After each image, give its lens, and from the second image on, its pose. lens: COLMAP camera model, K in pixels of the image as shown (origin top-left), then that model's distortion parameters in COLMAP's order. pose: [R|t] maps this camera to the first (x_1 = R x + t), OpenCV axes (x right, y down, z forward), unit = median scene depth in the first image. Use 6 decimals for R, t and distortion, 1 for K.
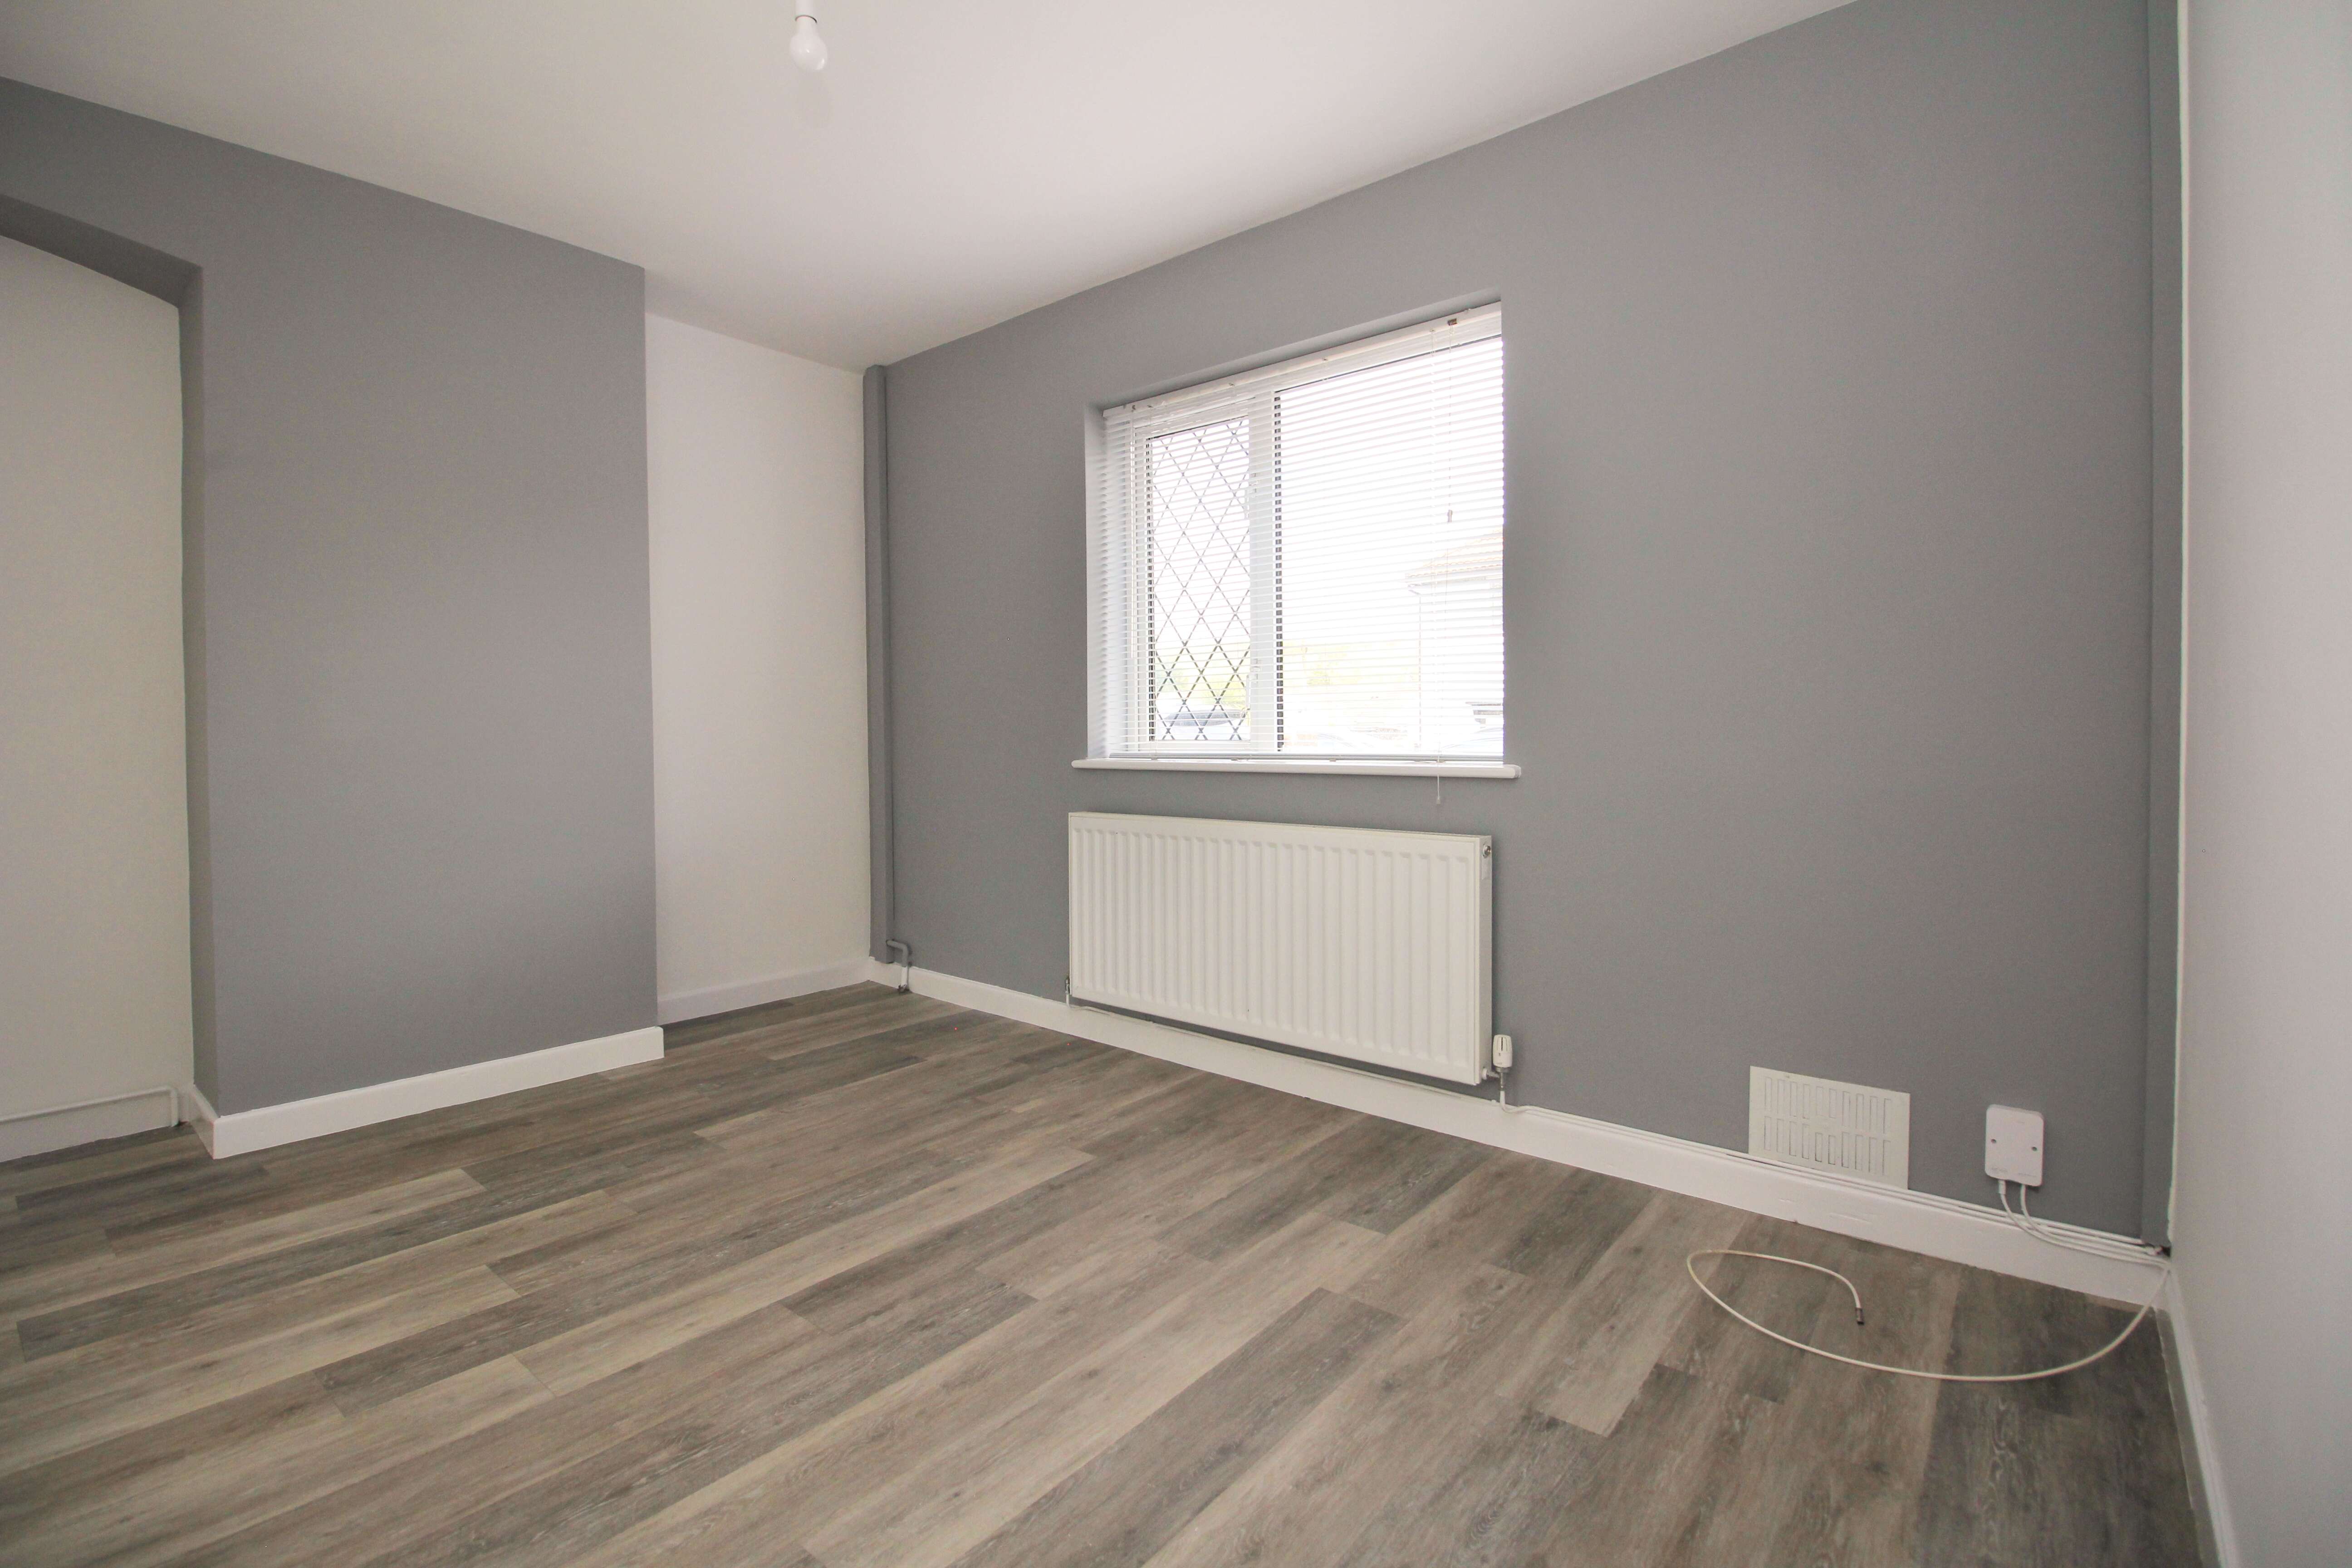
lens RADIAL K [[1080.6, 0, 1175.8], [0, 1080.6, 754.4], [0, 0, 1]] dist [0.000489, -0.014039]
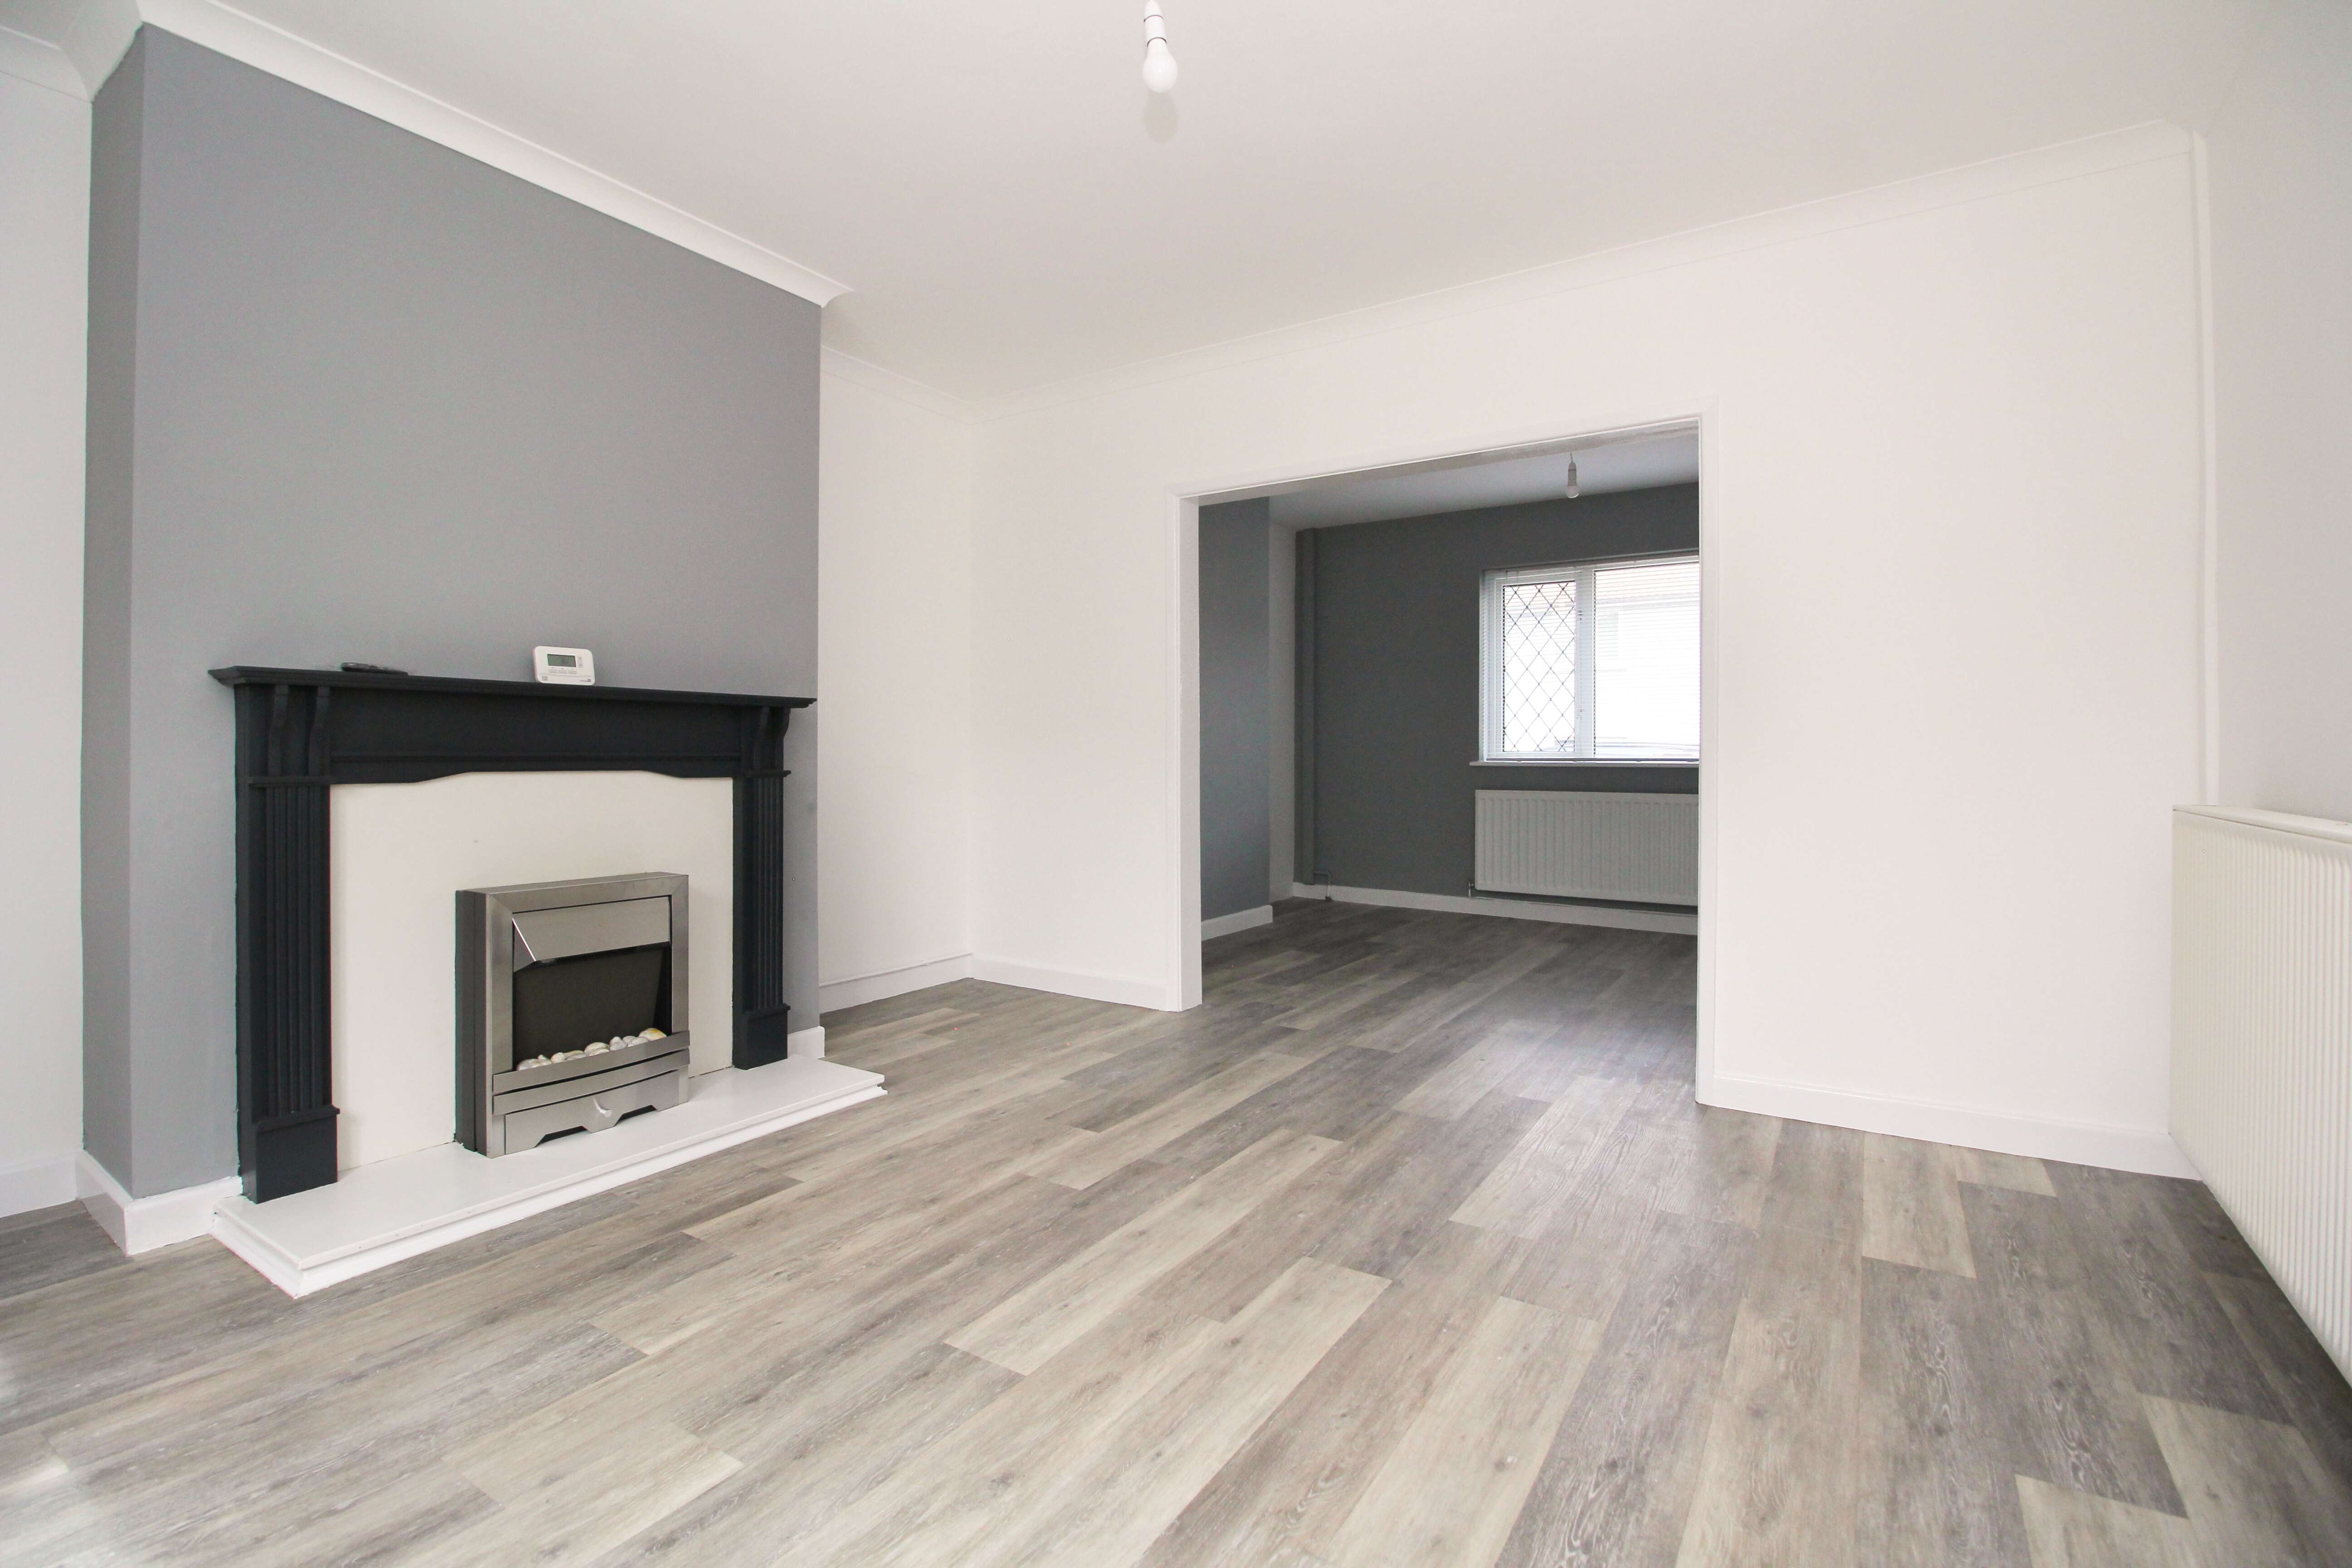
lens RADIAL K [[1080.6, 0, 1175.8], [0, 1080.6, 754.4], [0, 0, 1]] dist [0.000489, -0.014039]
pose [[0.993931, 0.007093, 0.109778, -1.107828], [-0.005167, 0.999828, -0.017823, 0.038381], [-0.109885, 0.017148, 0.993796, -1.067401]]
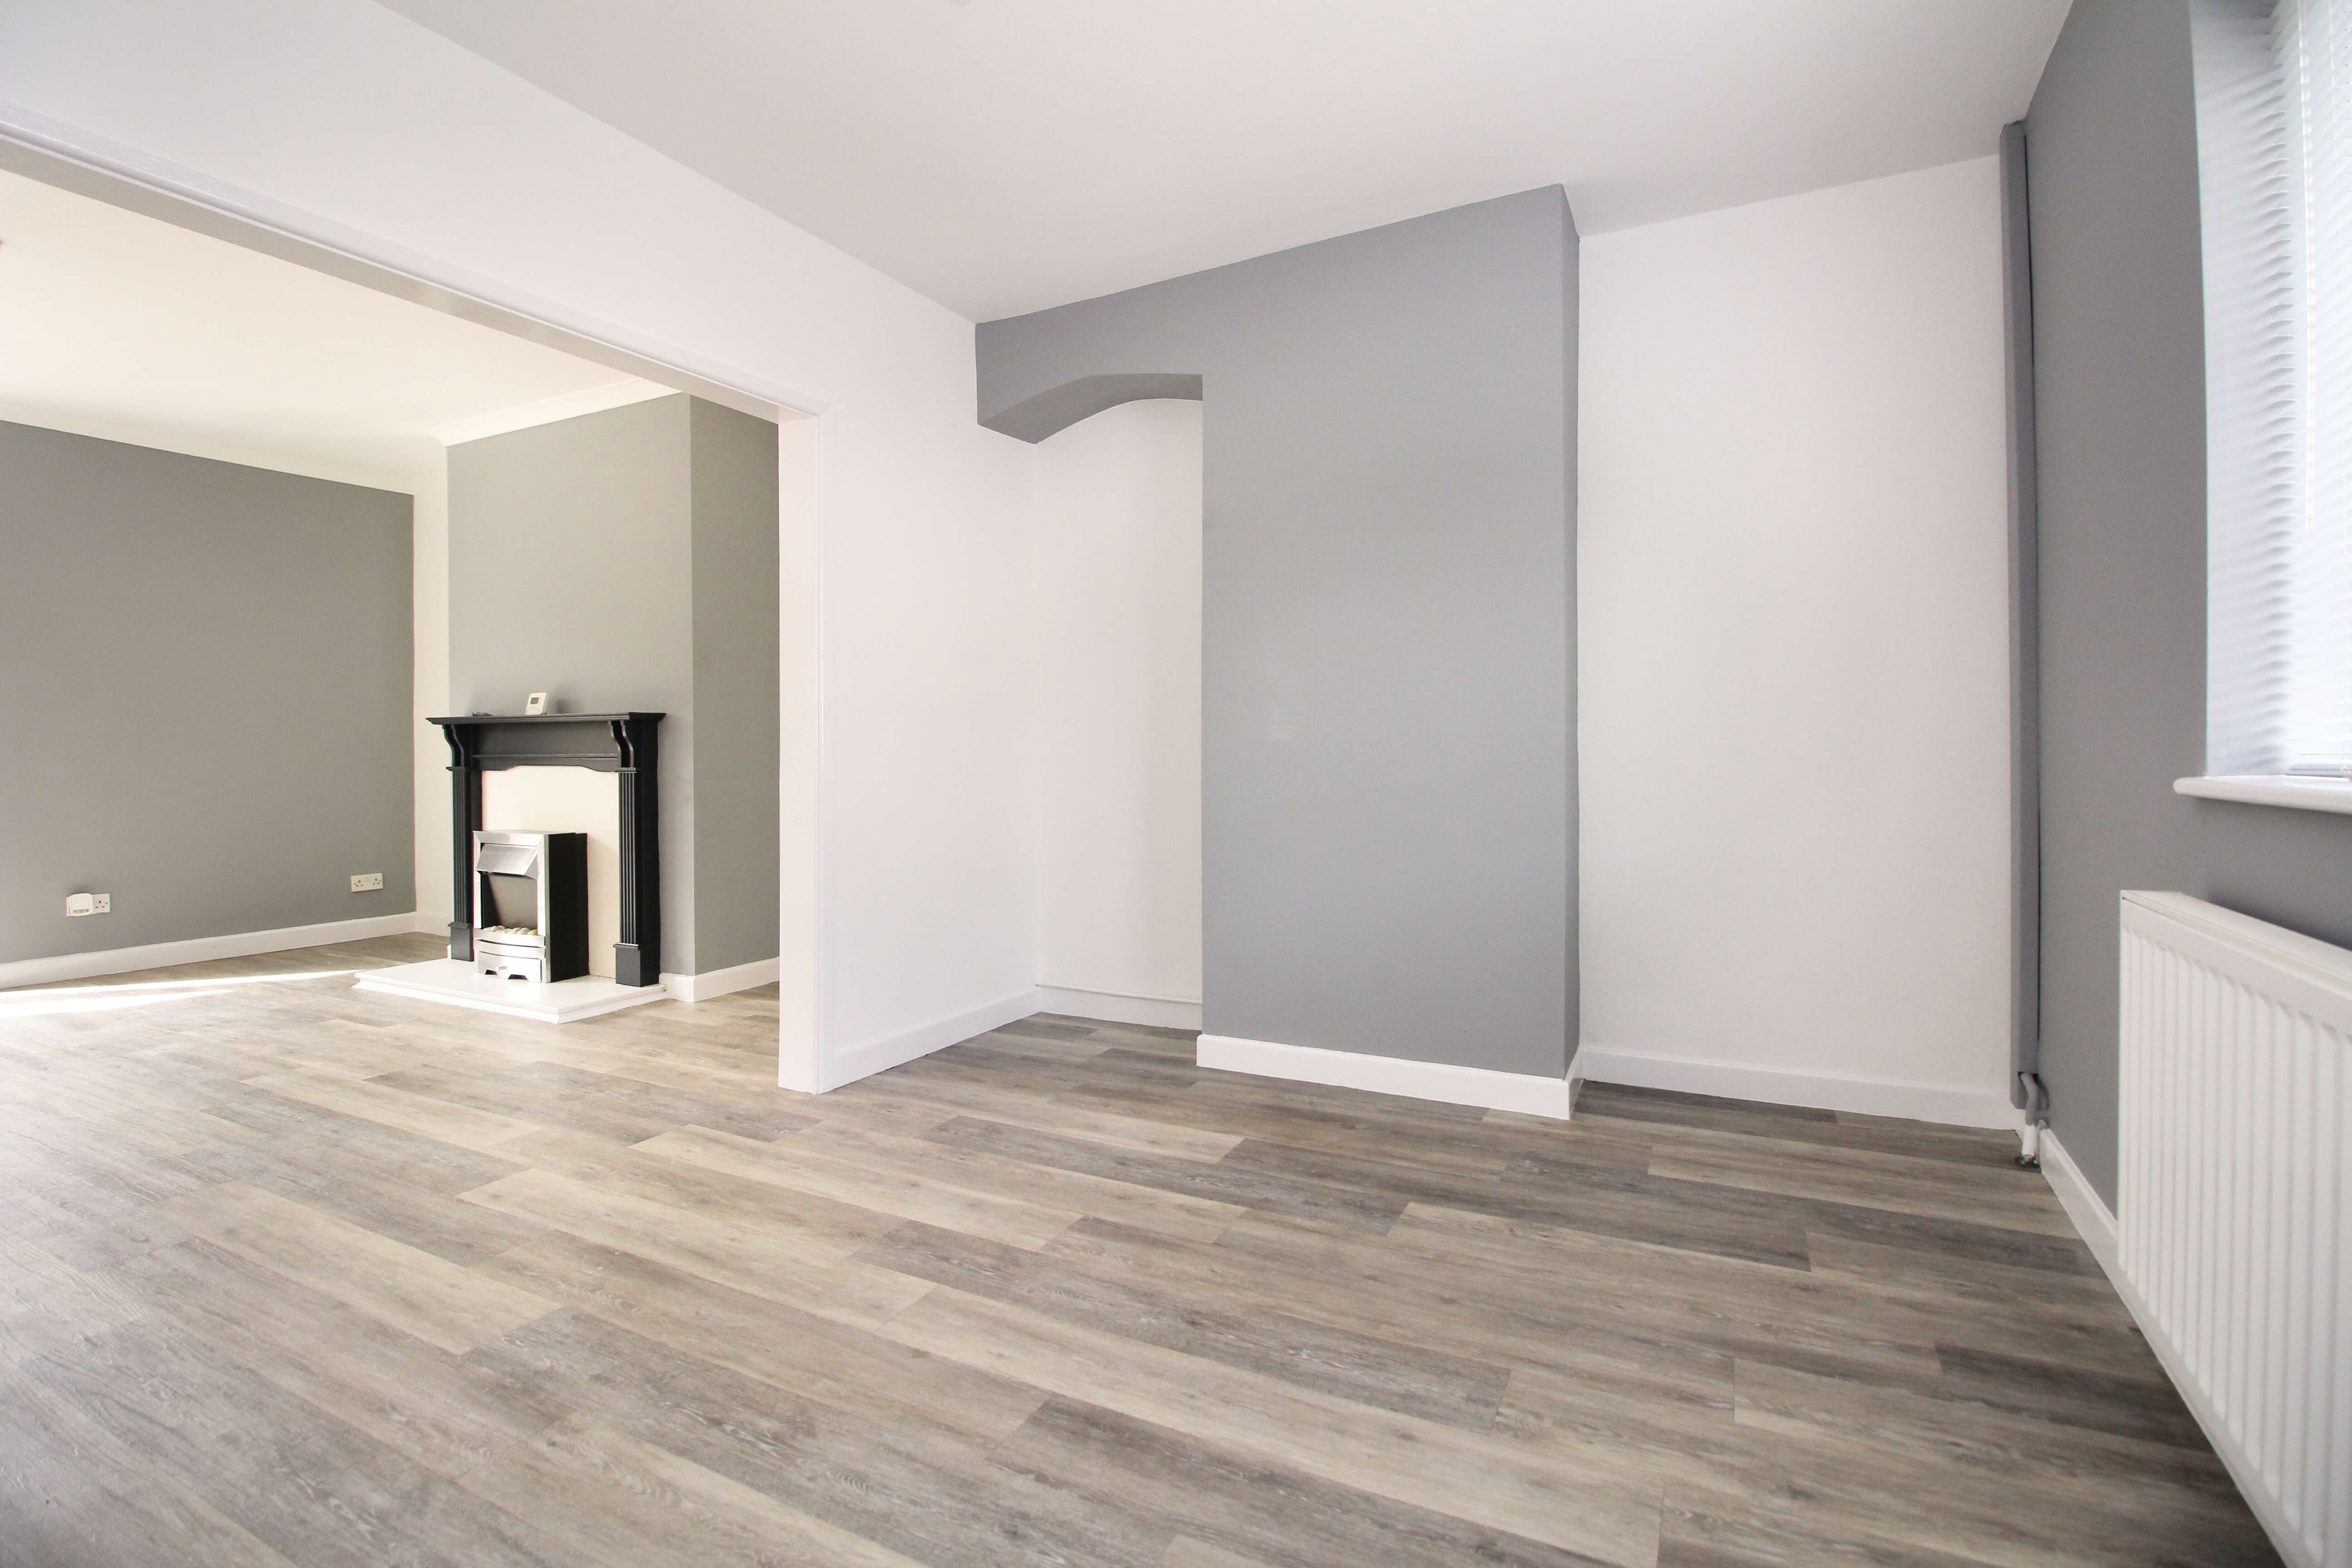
lens RADIAL K [[1080.6, 0, 1175.8], [0, 1080.6, 754.4], [0, 0, 1]] dist [0.000489, -0.014039]
pose [[0.206693, 0.006429, -0.978385, 0.365322], [-0.013915, 0.999897, 0.003631, -0.000680], [0.978307, 0.012864, 0.206761, 0.693570]]
